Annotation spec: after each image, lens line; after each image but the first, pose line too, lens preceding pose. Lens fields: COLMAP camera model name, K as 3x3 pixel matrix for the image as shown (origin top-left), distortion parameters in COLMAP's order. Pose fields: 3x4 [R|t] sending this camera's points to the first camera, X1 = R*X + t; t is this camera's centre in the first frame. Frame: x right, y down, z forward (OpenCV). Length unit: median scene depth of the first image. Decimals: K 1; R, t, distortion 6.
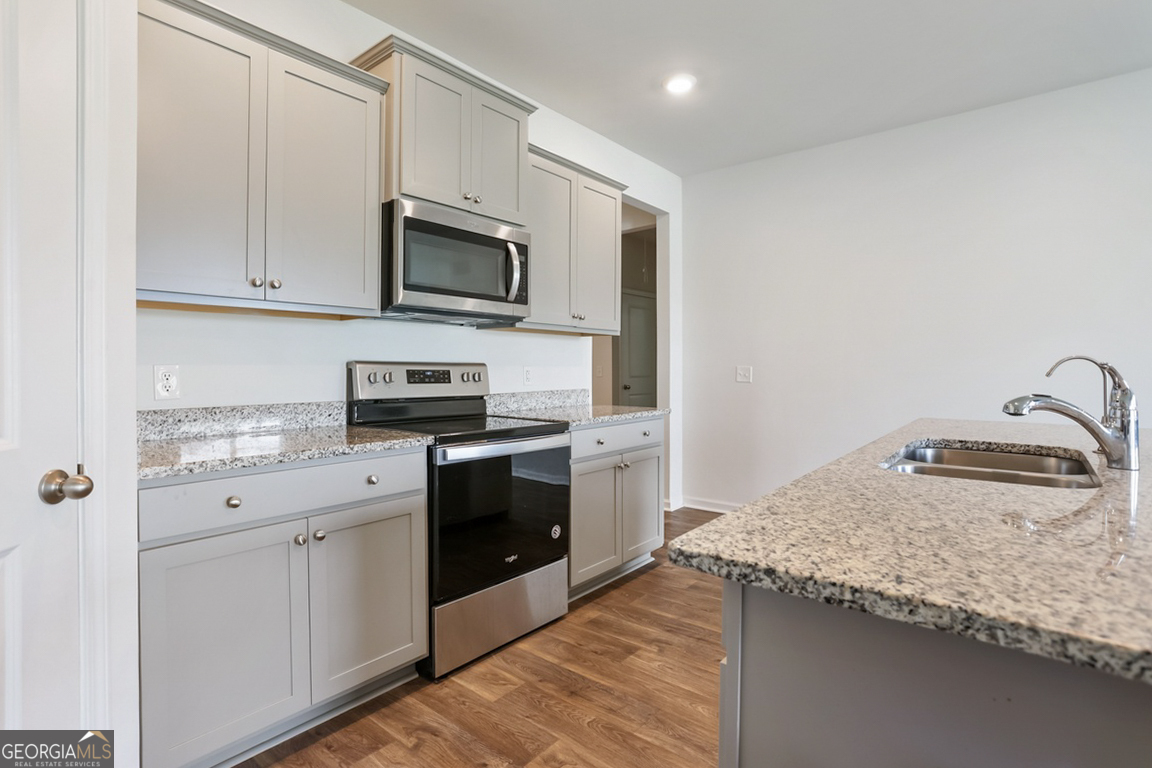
lens RADIAL K [[576.8, 0, 567.2], [0, 576.8, 376.4], [0, 0, 1]] dist [-0.020336, 0.006745]
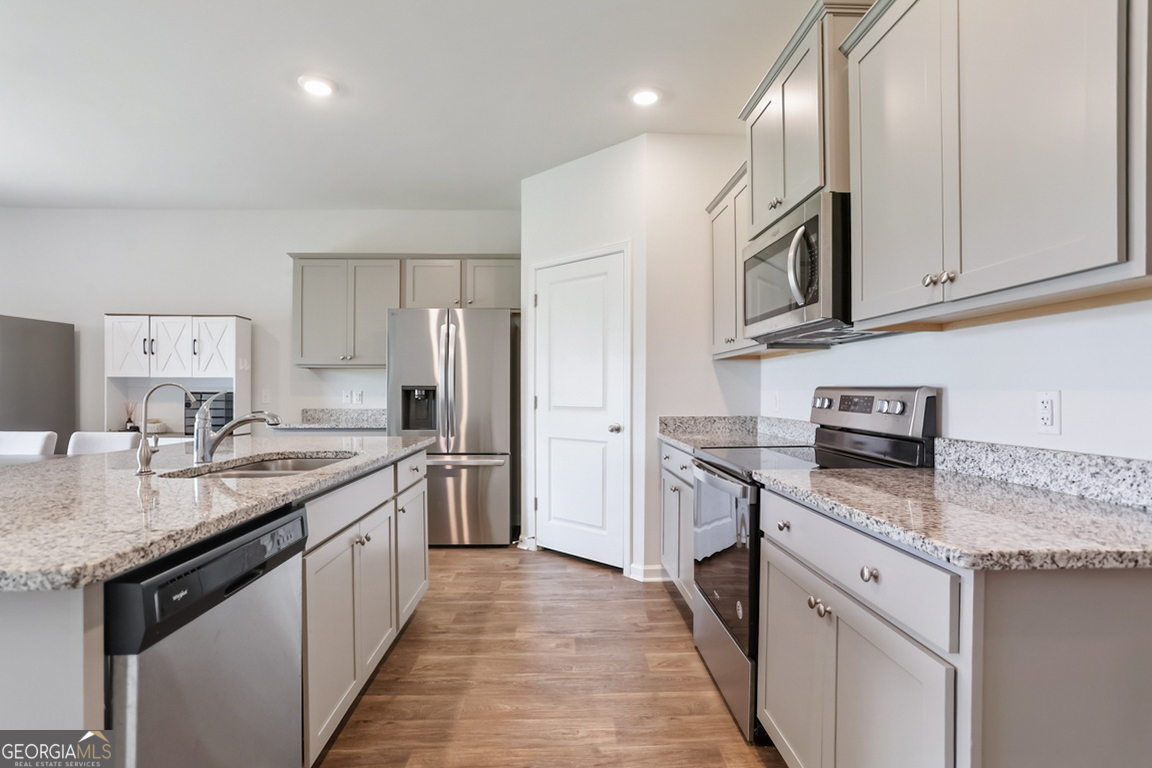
lens RADIAL K [[576.8, 0, 574.4], [0, 576.8, 392.3], [0, 0, 1]] dist [-0.020336, 0.006745]
pose [[-0.750976, -0.001923, -0.660326, 0.629659], [-0.013961, 0.999818, 0.012966, -0.021790], [0.660181, 0.018956, -0.750867, 1.392315]]
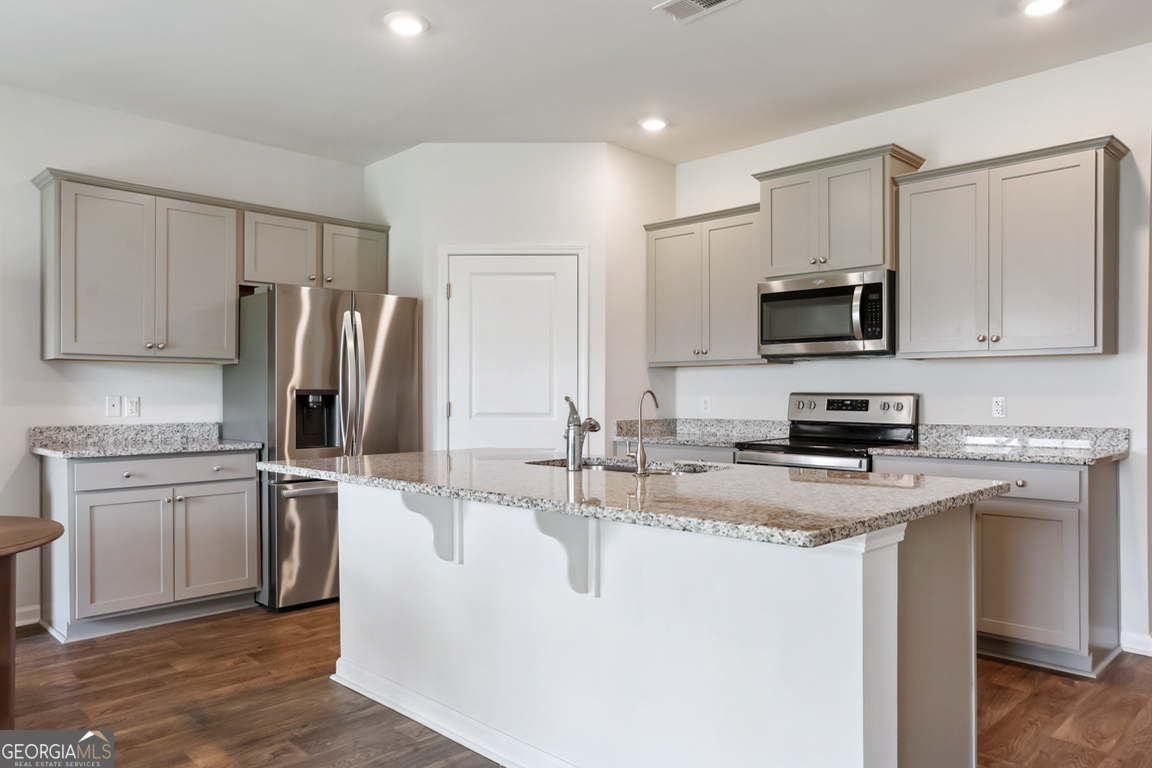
lens RADIAL K [[822.5, 0, 597.5], [0, 822.5, 391.3], [0, 0, 1]] dist [0.011091, -0.004368]
pose [[-0.087954, -0.007947, -0.996093, 1.561687], [-0.016866, 0.999837, -0.006488, -0.008527], [0.995982, 0.016229, -0.088074, 0.649087]]
